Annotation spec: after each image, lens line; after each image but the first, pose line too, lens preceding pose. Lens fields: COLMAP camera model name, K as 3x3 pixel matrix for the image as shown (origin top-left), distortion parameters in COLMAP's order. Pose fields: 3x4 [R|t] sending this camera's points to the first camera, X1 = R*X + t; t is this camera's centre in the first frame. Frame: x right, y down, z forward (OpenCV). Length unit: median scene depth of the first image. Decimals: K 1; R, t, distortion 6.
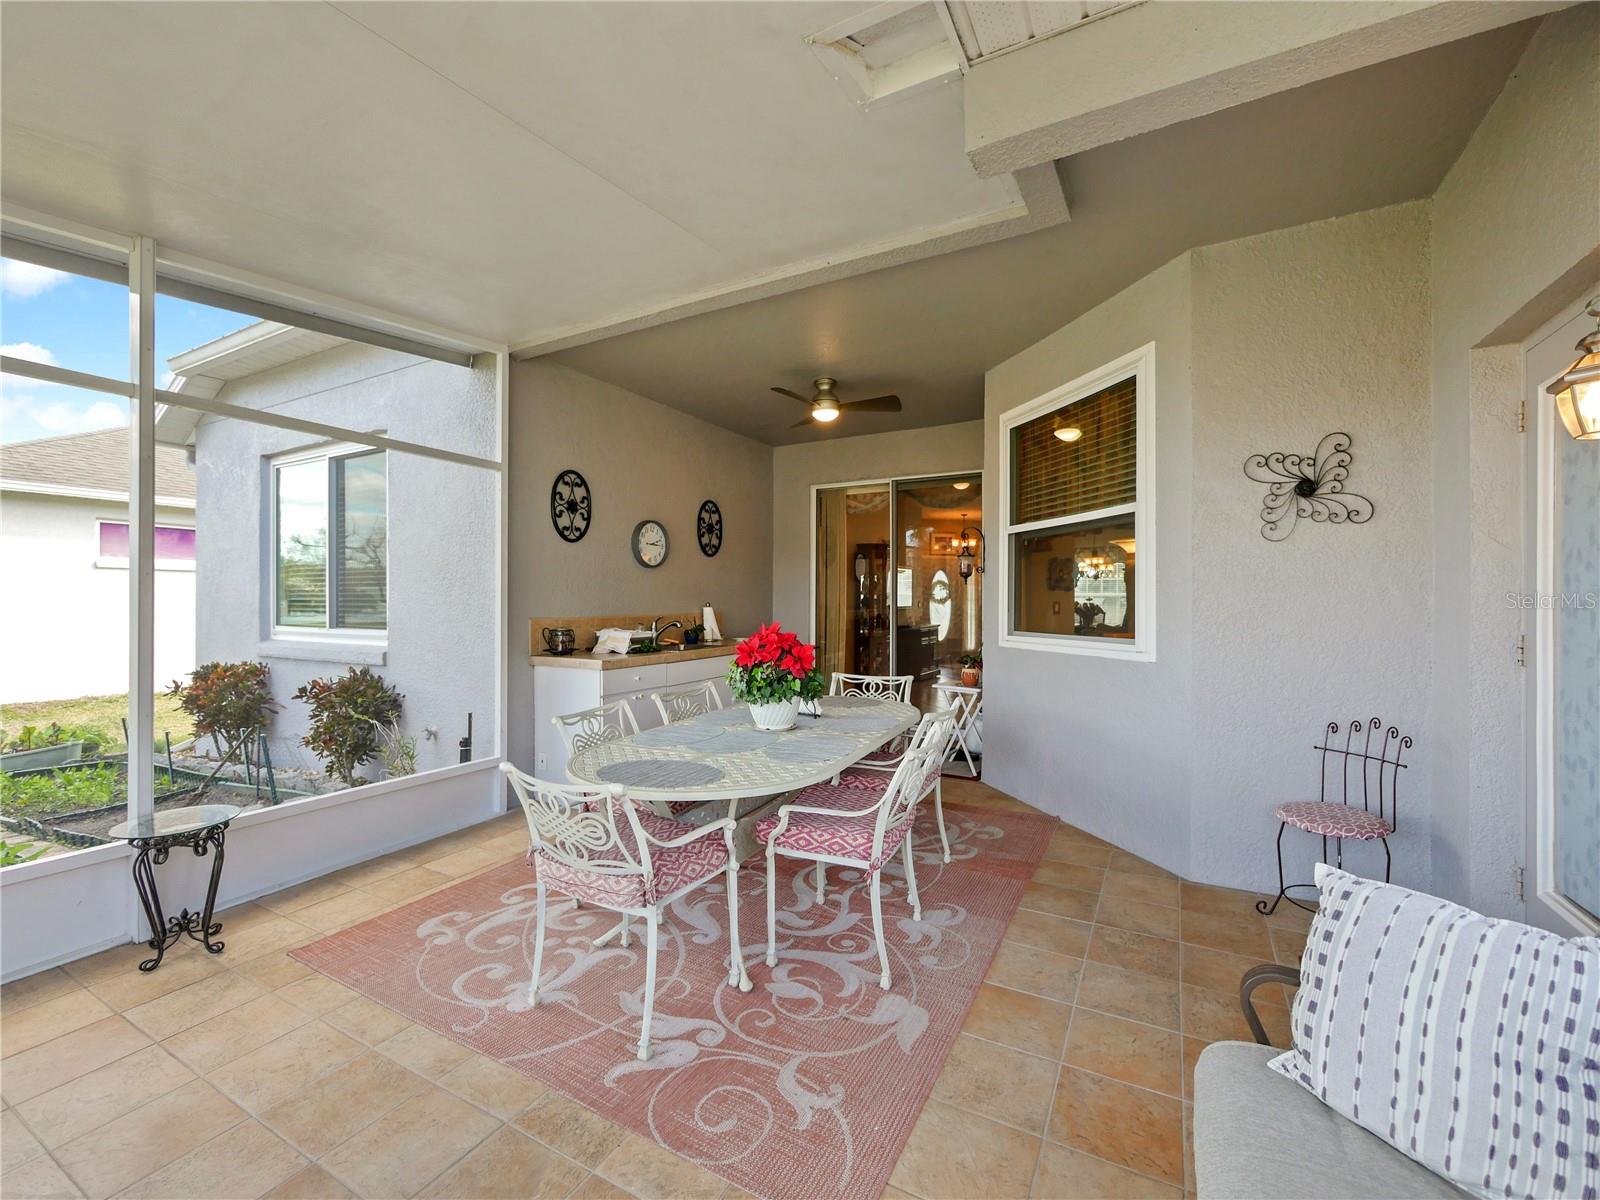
lens RADIAL K [[700.0, 0, 795.8], [0, 700.0, 598.5], [0, 0, 1]] dist [-0.004101, 0.000503]
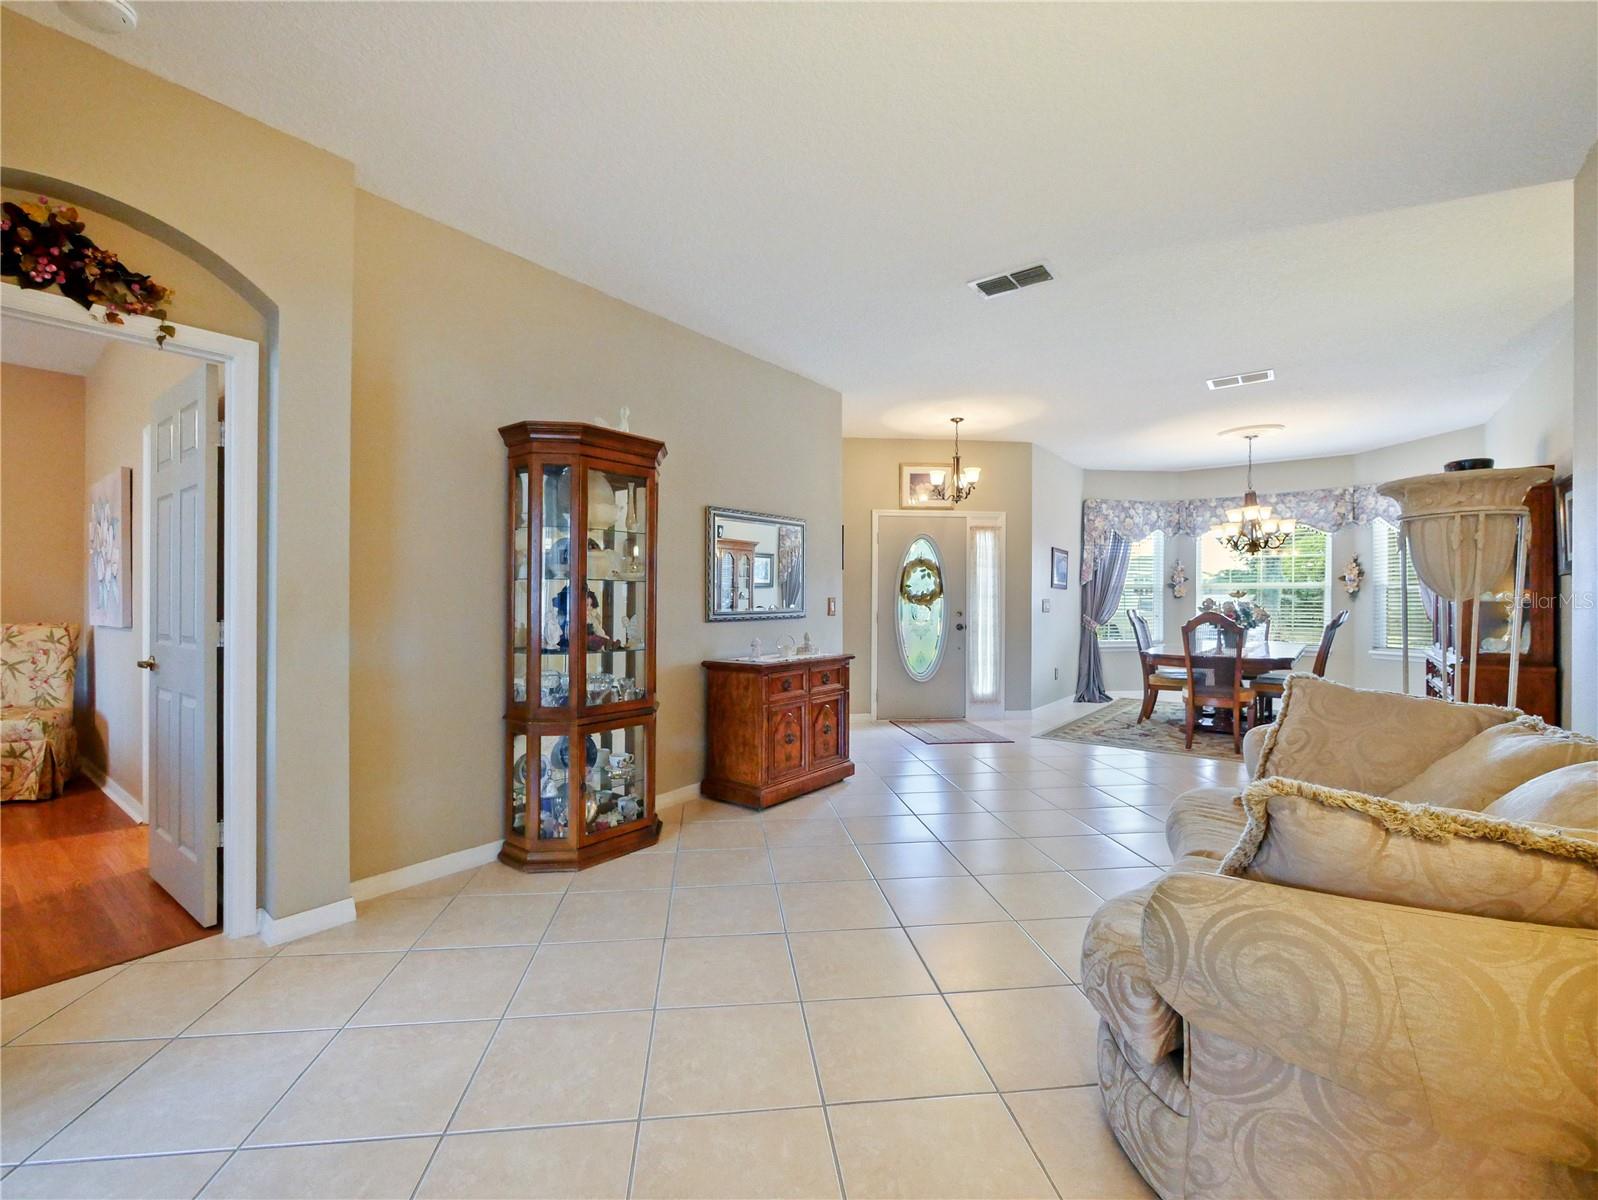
lens RADIAL K [[697.9, 0, 786.7], [0, 697.9, 608.1], [0, 0, 1]] dist [-0.000277, -0.001381]
pose [[0.986804, 0.004768, -0.161848, 0.192546], [-0.003617, 0.999966, 0.007408, 0.007128], [0.161878, -0.006725, 0.986788, 0.478142]]
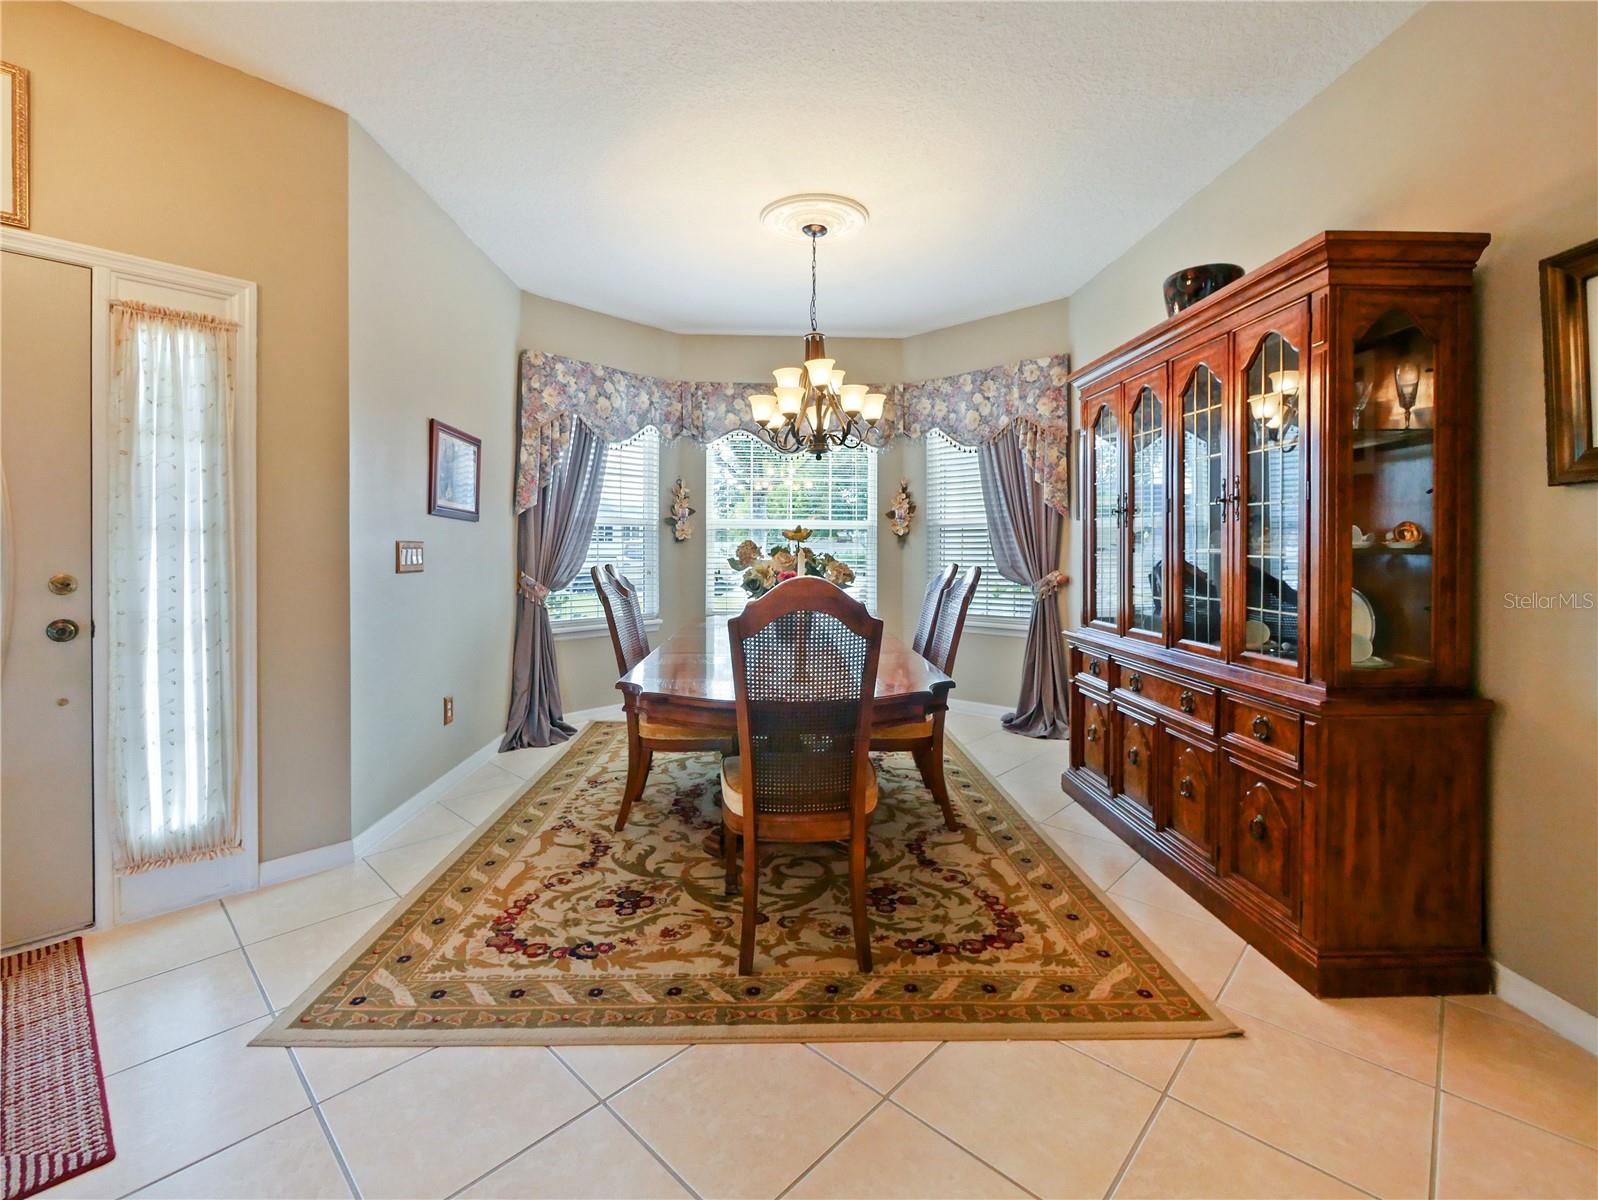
lens RADIAL K [[697.9, 0, 781.0], [0, 697.9, 556.5], [0, 0, 1]] dist [-0.000277, -0.001381]
pose [[0.867281, 0.000222, 0.497819, 0.295977], [-0.004317, 0.999966, 0.007075, 0.006364], [-0.497800, -0.008285, 0.867252, 0.795849]]
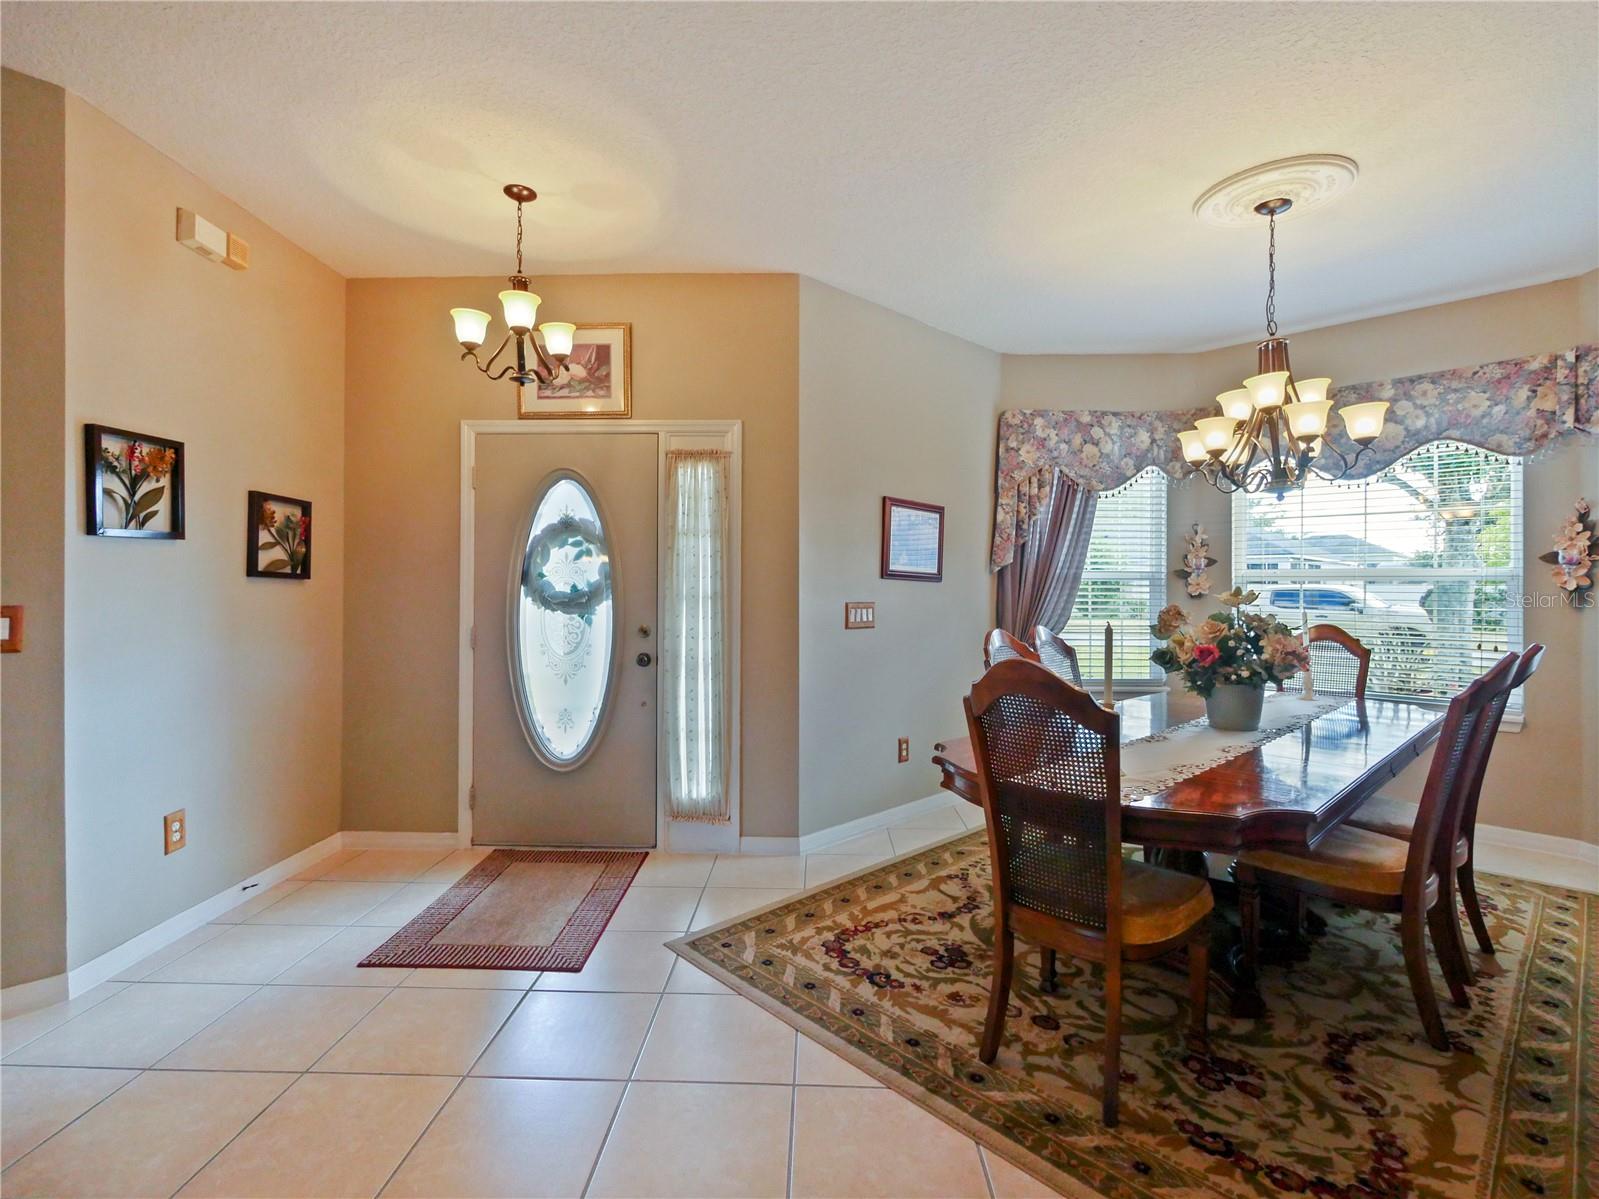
lens RADIAL K [[749.9, 0, 805.1], [0, 749.9, 590.2], [0, 0, 1]] dist [0.001506, 0.000602]
pose [[0.953722, 0.007498, -0.300596, 0.370178], [-0.008065, 0.999967, -0.000645, -0.000637], [0.300581, 0.003039, 0.953751, 0.769092]]
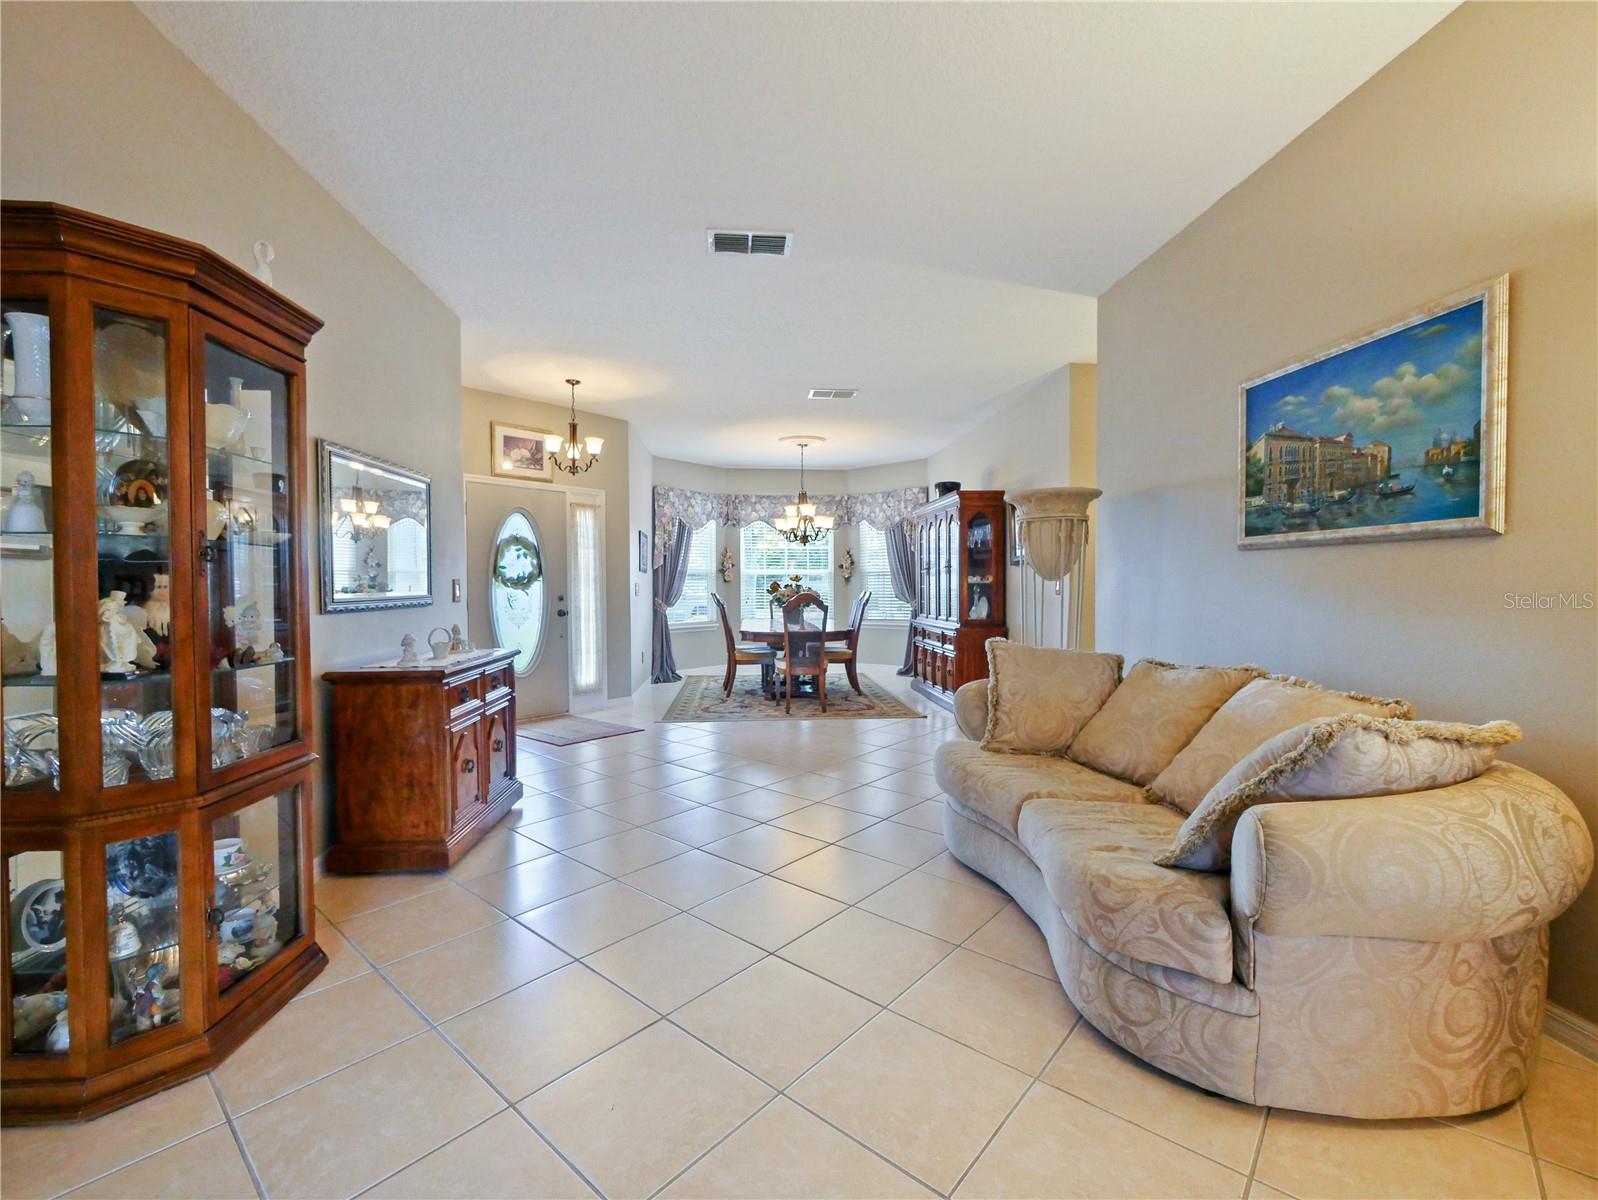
lens RADIAL K [[697.9, 0, 797.6], [0, 697.9, 610.4], [0, 0, 1]] dist [-0.000277, -0.001381]
pose [[0.833186, -0.019647, 0.552643, 0.109208], [0.003749, 0.999546, 0.029883, 0.009159], [-0.552980, -0.022826, 0.832882, 0.530855]]
